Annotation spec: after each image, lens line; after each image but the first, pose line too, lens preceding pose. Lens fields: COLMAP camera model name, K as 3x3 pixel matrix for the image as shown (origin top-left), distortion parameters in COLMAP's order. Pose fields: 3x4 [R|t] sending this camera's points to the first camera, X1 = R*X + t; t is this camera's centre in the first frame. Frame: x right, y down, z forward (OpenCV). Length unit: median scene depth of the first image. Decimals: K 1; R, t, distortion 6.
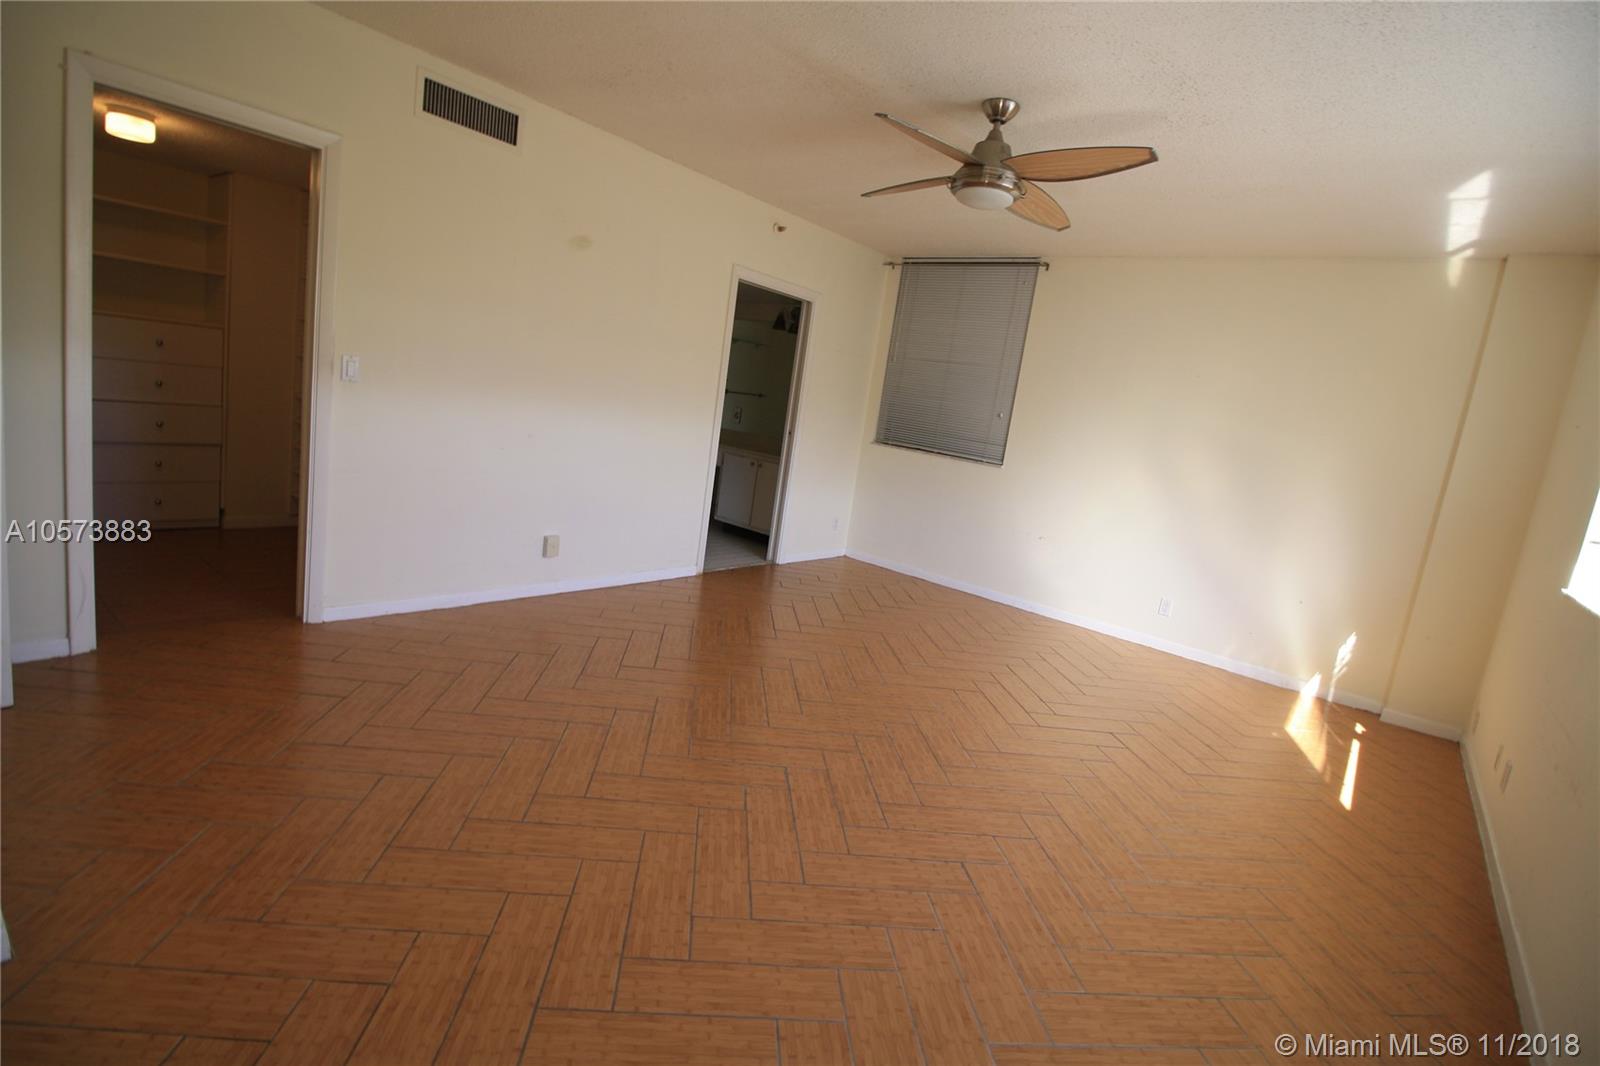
lens RADIAL K [[745.9, 0, 807.9], [0, 745.9, 523.1], [0, 0, 1]] dist [-0.001404, -0.011088]
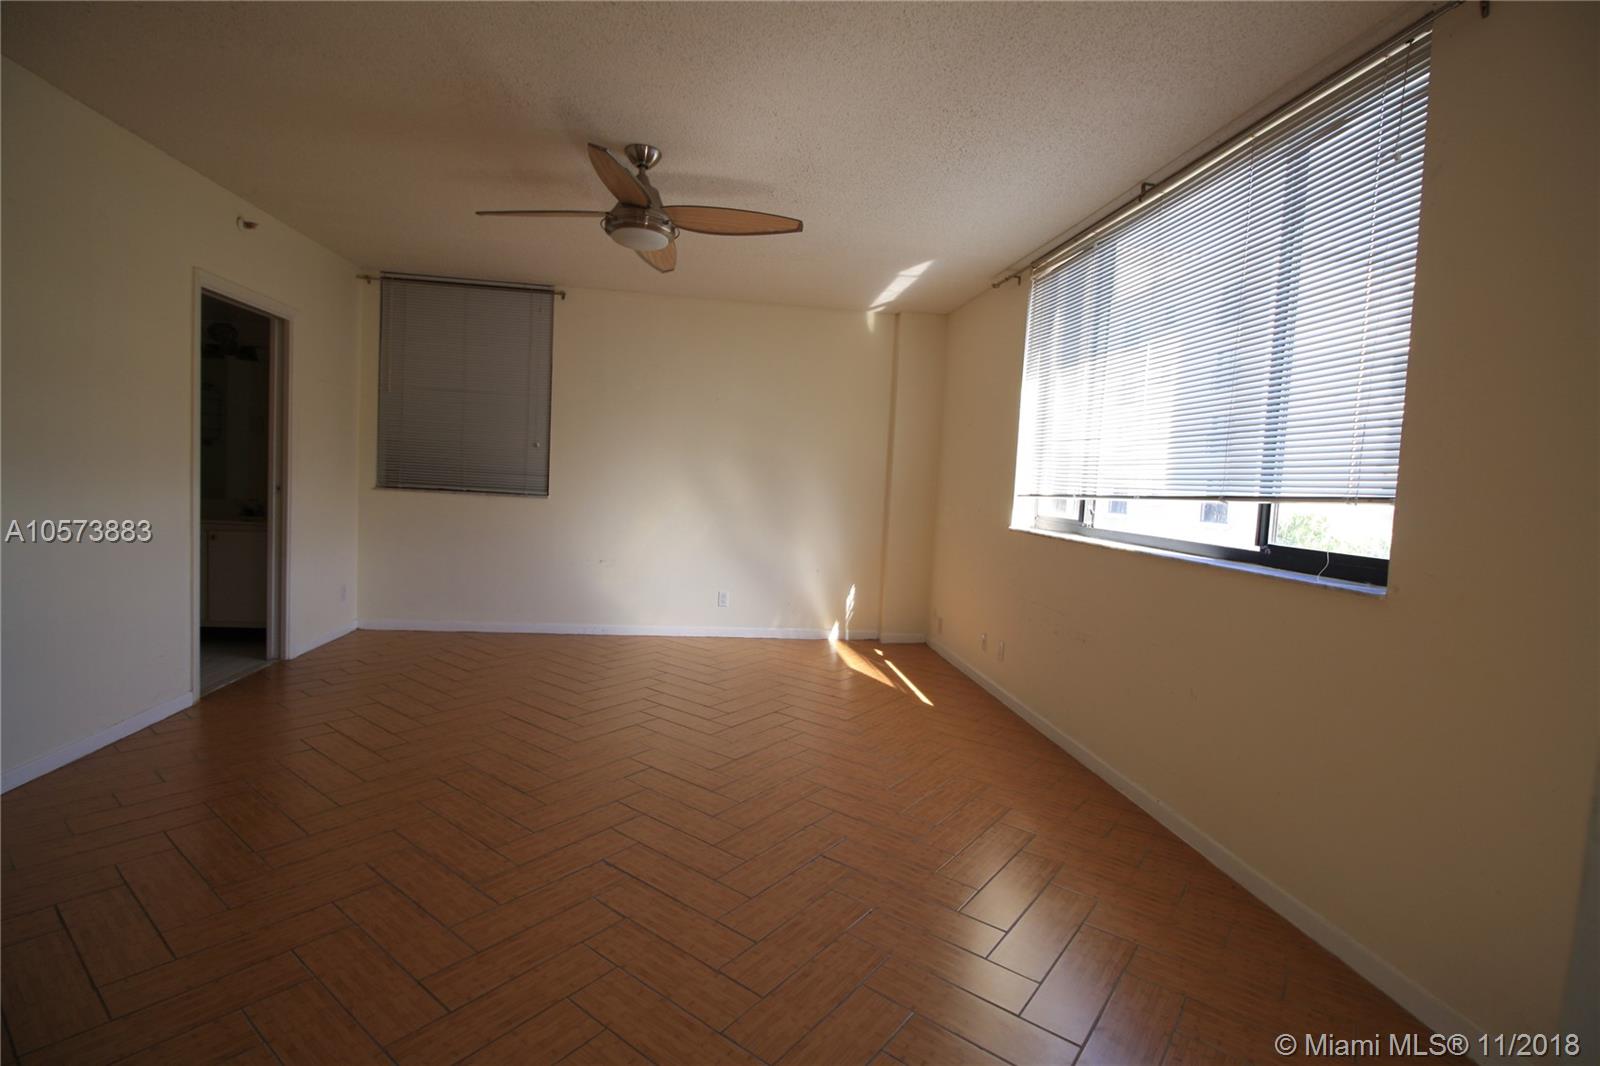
lens RADIAL K [[745.9, 0, 807.9], [0, 745.9, 523.1], [0, 0, 1]] dist [-0.001404, -0.011088]
pose [[0.680369, -0.151422, 0.717056, -0.282429], [0.165856, 0.984851, 0.050603, -0.046662], [-0.713855, 0.084500, 0.695177, 0.112028]]
